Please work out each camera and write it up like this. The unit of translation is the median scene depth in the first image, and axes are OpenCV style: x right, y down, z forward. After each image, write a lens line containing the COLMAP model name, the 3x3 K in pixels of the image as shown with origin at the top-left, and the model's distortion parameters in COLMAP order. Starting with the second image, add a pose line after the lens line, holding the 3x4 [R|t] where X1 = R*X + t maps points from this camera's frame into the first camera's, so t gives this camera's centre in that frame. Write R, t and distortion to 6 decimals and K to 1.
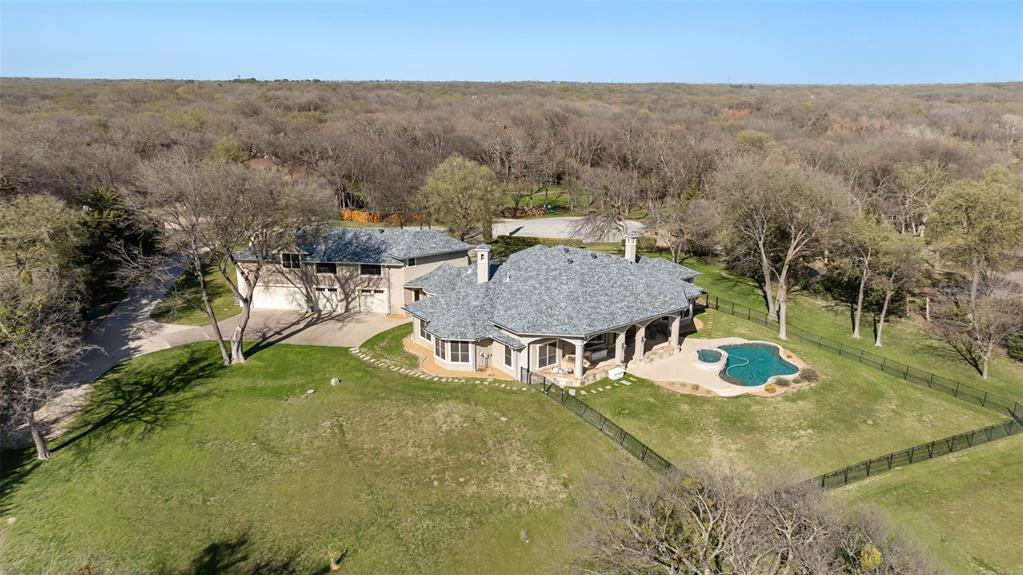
lens RADIAL K [[743.8, 0, 512.1], [0, 743.8, 291.5], [0, 0, 1]] dist [0.008078, 0.016369]
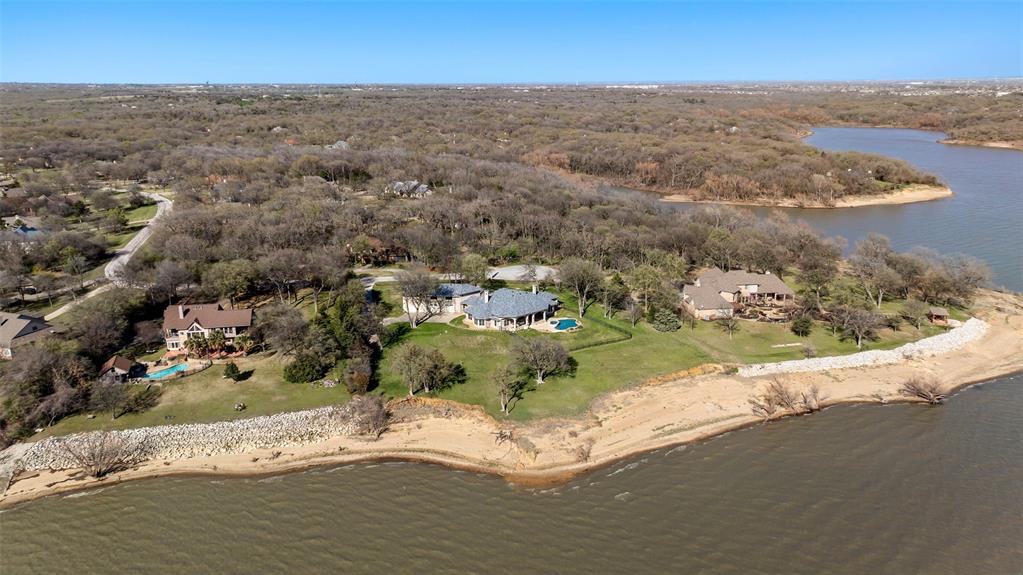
lens RADIAL K [[743.8, 0, 513.1], [0, 743.8, 288.4], [0, 0, 1]] dist [0.008078, 0.016369]
pose [[0.999019, -0.017937, 0.040486, -0.052439], [0.018137, 0.999825, -0.004597, -0.052897], [-0.040396, 0.005327, 0.999170, -2.164255]]
